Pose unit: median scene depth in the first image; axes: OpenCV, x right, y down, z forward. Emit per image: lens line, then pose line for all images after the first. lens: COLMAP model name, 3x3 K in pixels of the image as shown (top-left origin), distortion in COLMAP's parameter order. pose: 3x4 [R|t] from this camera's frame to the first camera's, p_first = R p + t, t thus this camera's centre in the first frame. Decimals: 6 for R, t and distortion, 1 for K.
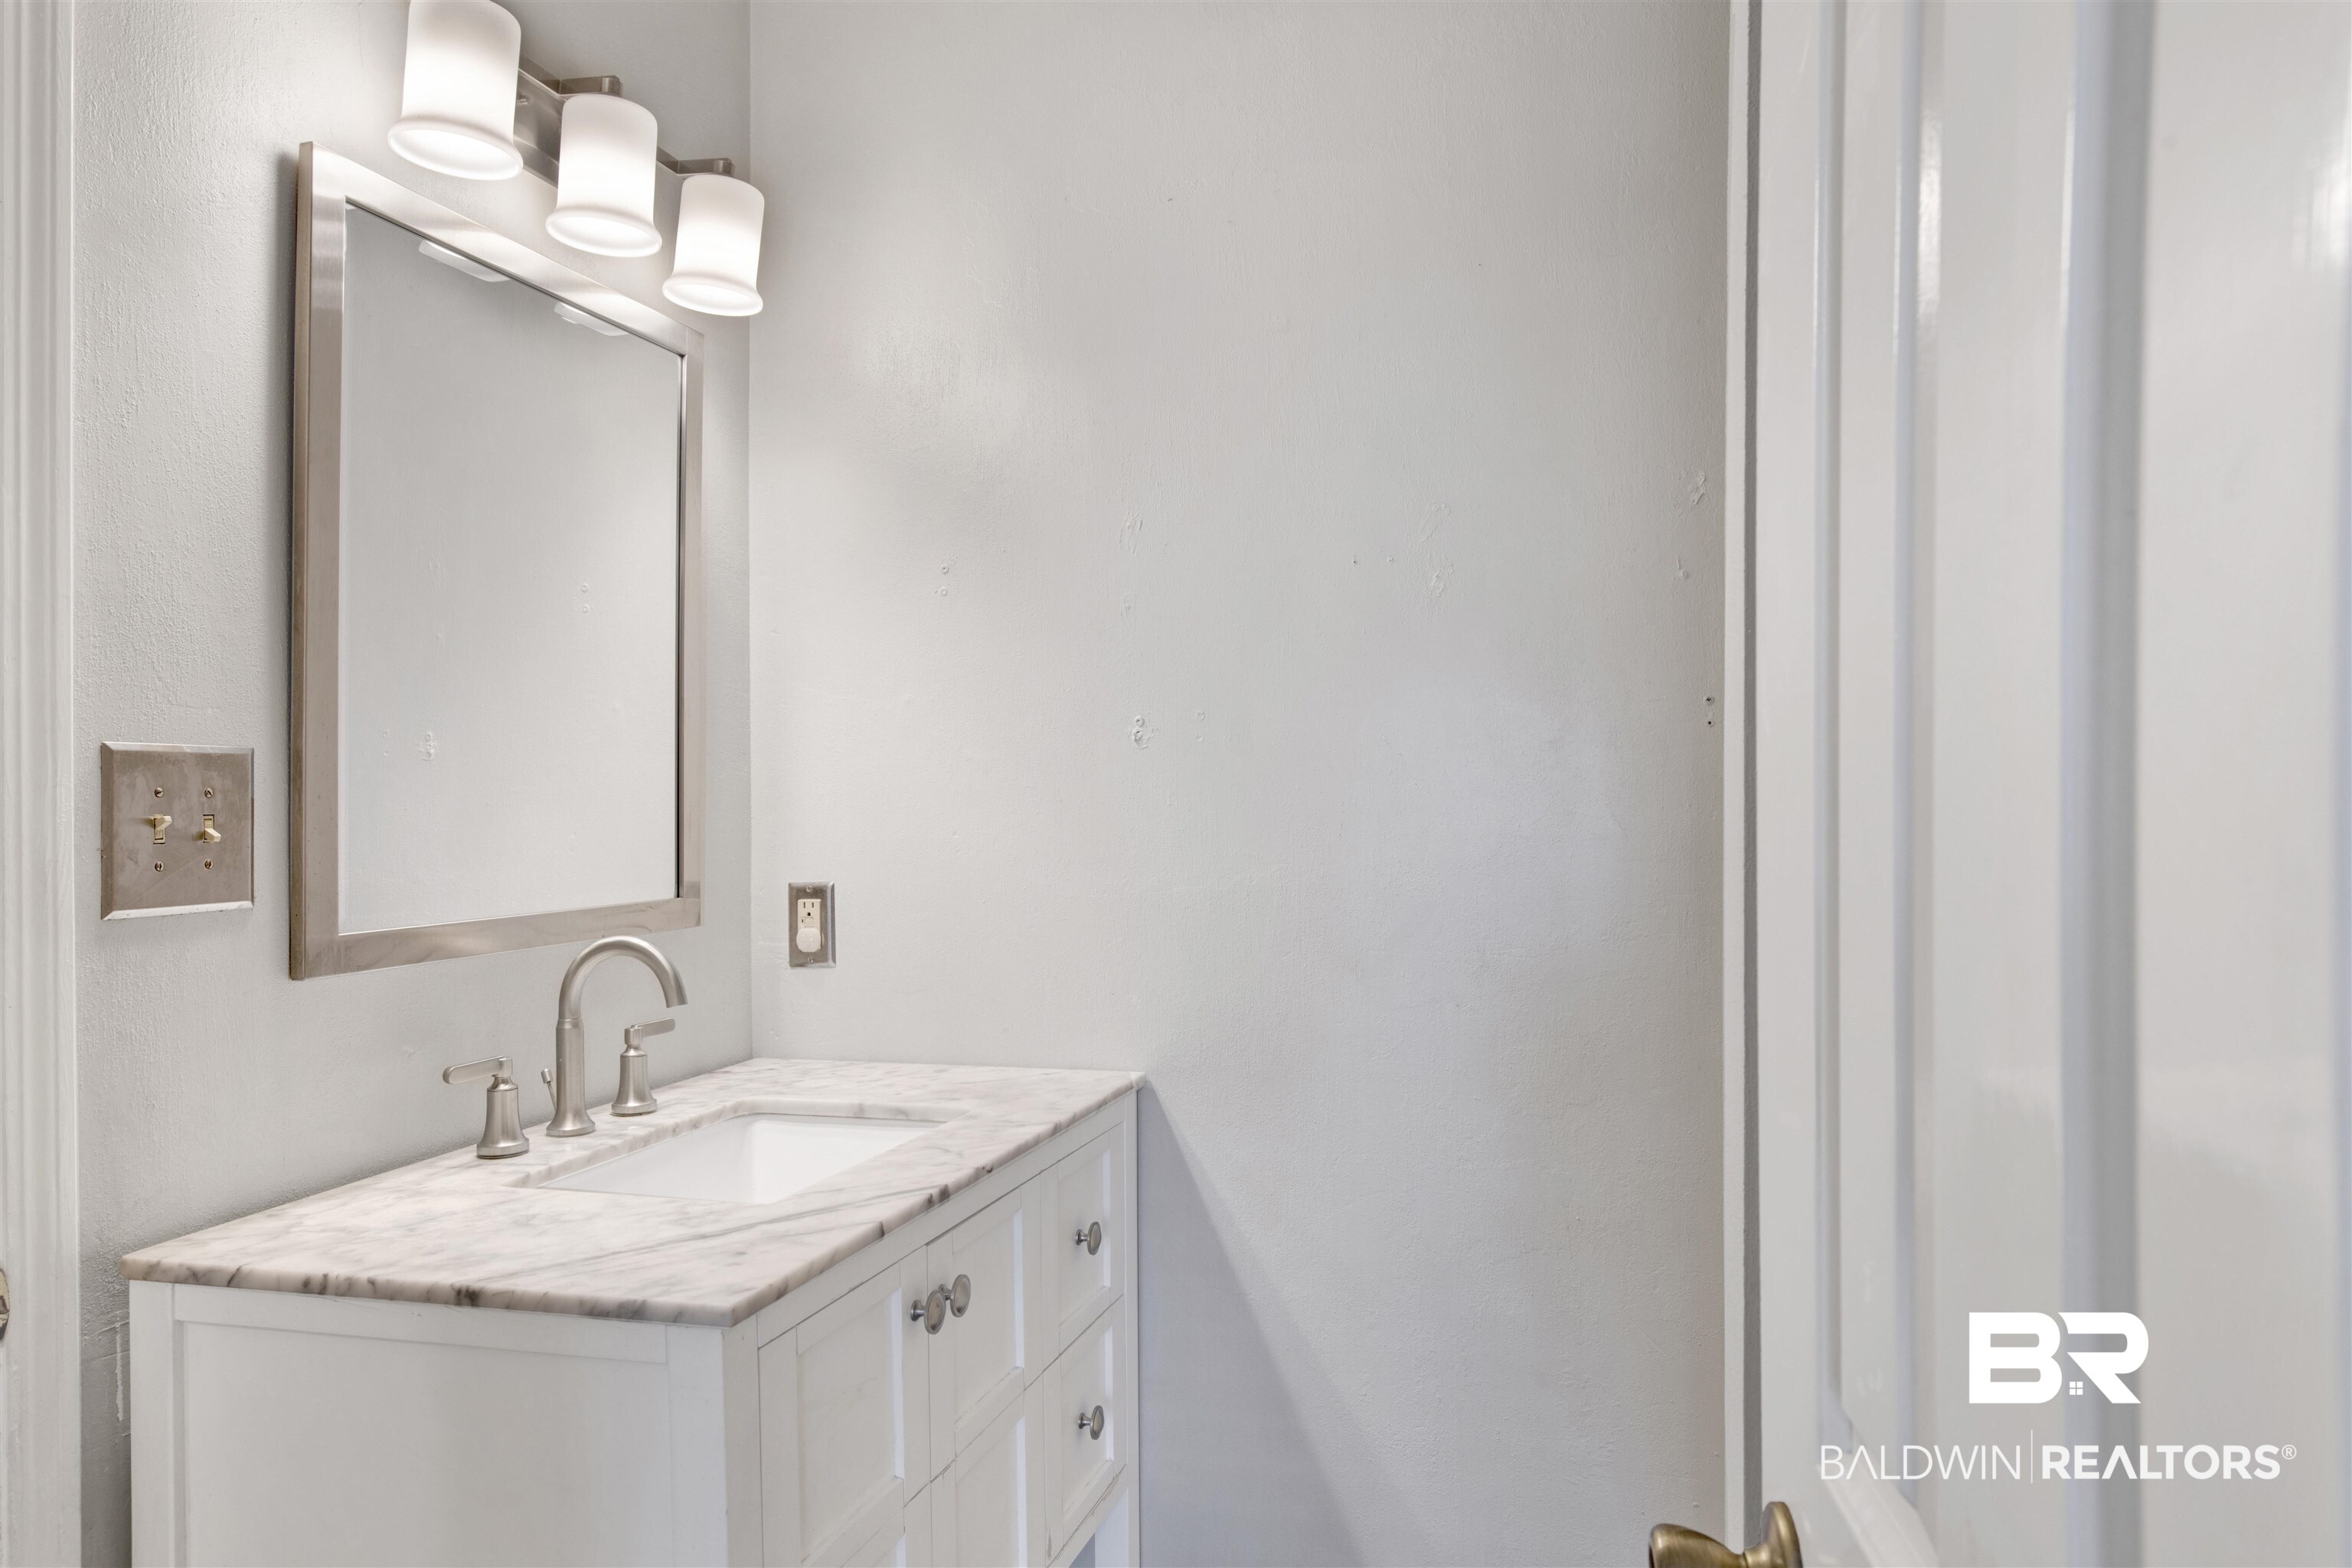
lens RADIAL K [[1486.2, 0, 1186.3], [0, 1486.2, 784.5], [0, 0, 1]] dist [-0.010833, -0.000404]
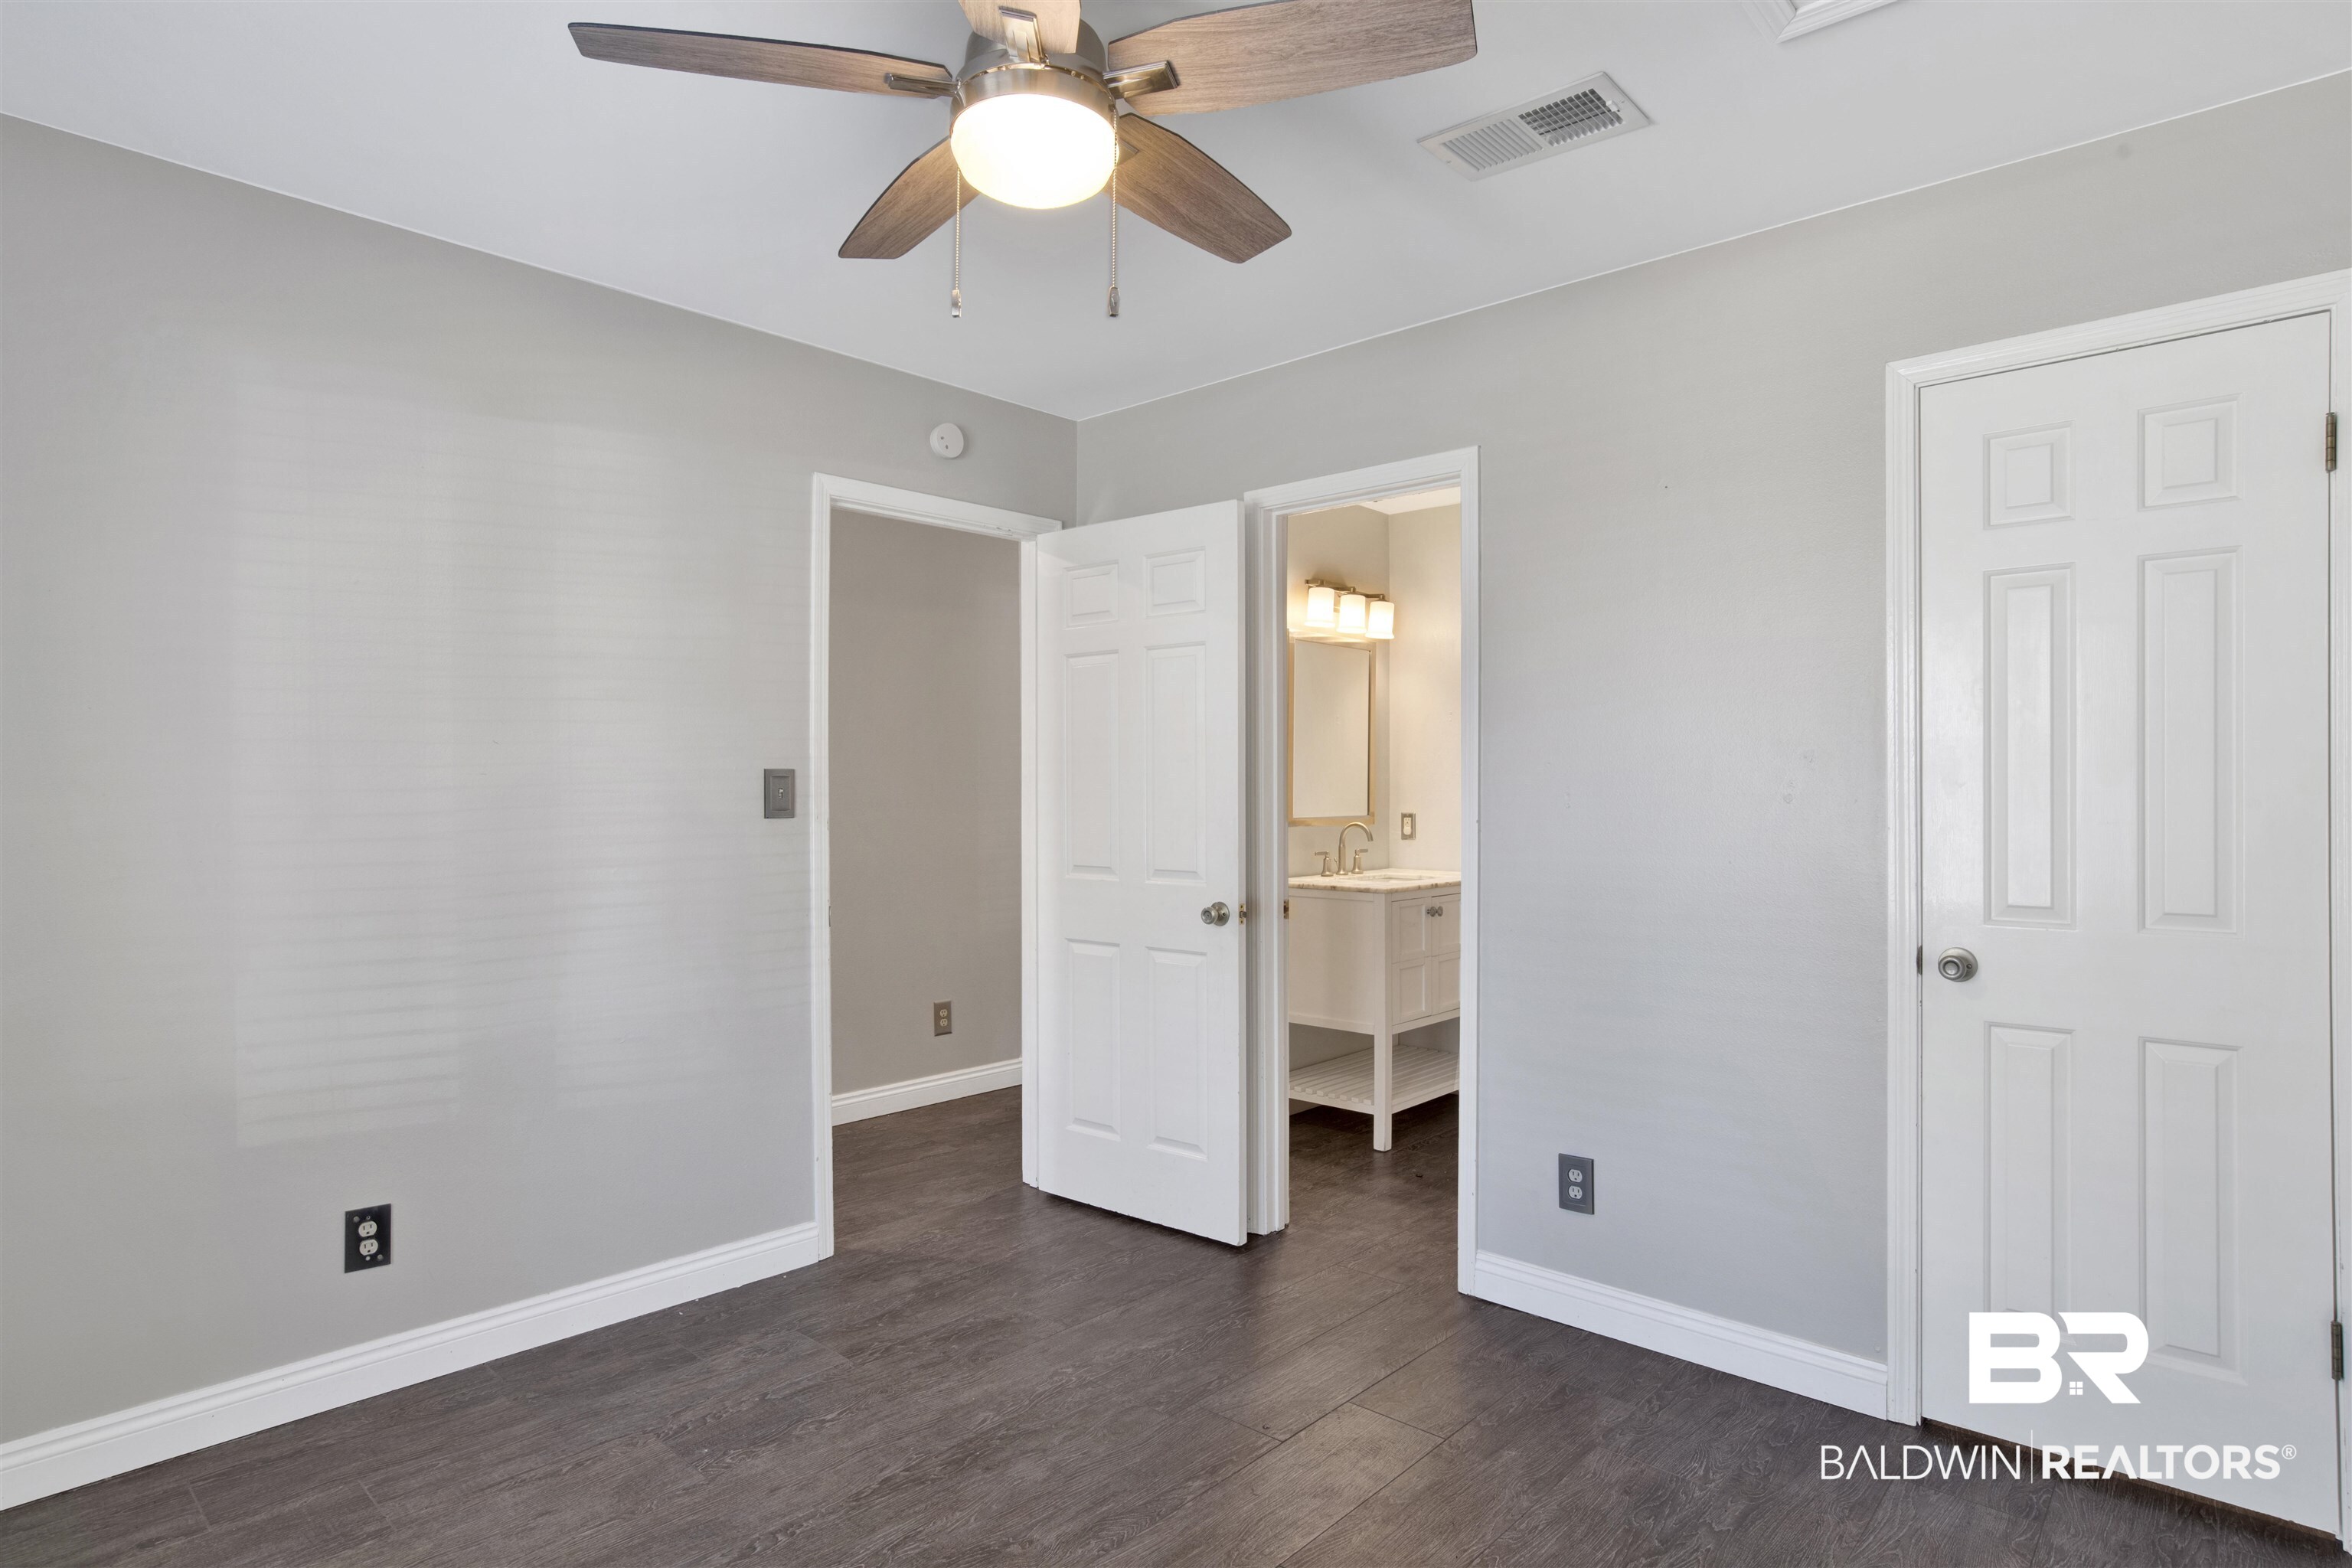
lens RADIAL K [[1245.0, 0, 1175.9], [0, 1245.0, 776.3], [0, 0, 1]] dist [-0.068582, 0.021392]
pose [[0.899932, 0.009478, -0.435928, 0.678203], [-0.006965, 0.999949, 0.007362, -0.039604], [0.435975, -0.003589, 0.899952, -2.380016]]
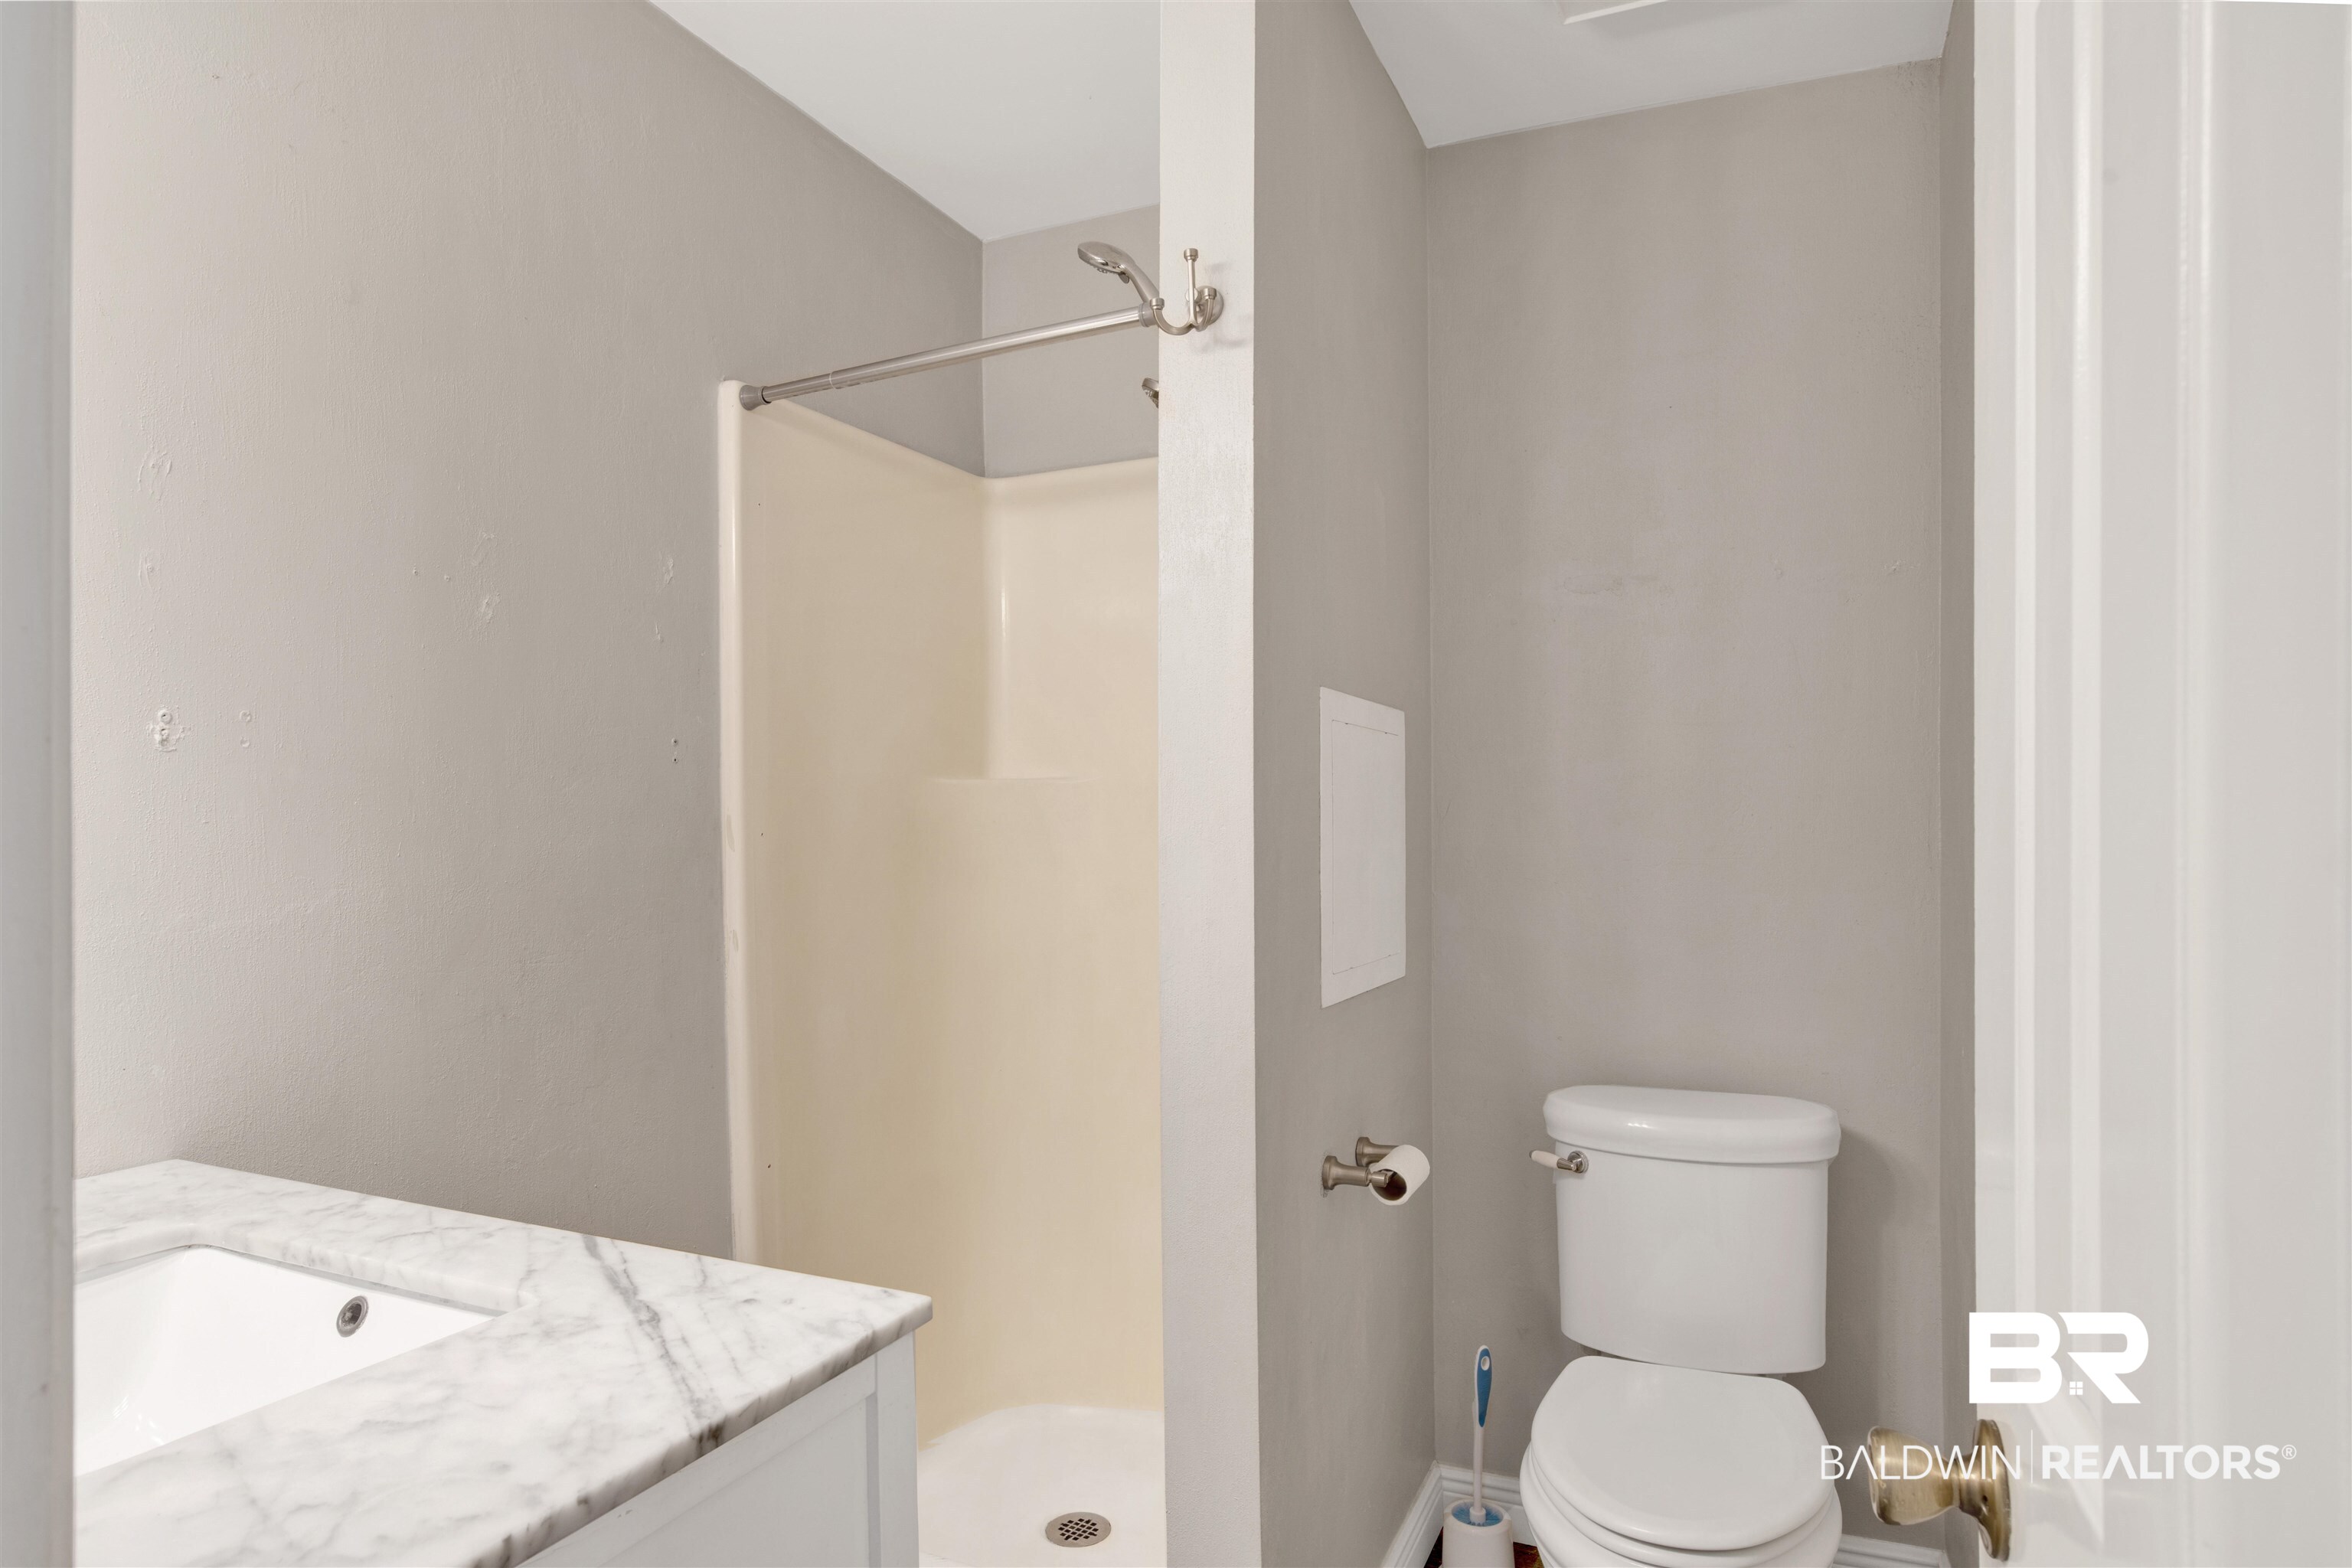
lens RADIAL K [[1314.8, 0, 1177.8], [0, 1314.8, 803.2], [0, 0, 1]] dist [-0.057694, 0.019715]
pose [[0.174913, 0.024257, 0.984285, -0.907535], [-0.001454, 0.999702, -0.024379, 0.029311], [-0.984583, 0.002833, 0.174896, 0.531419]]
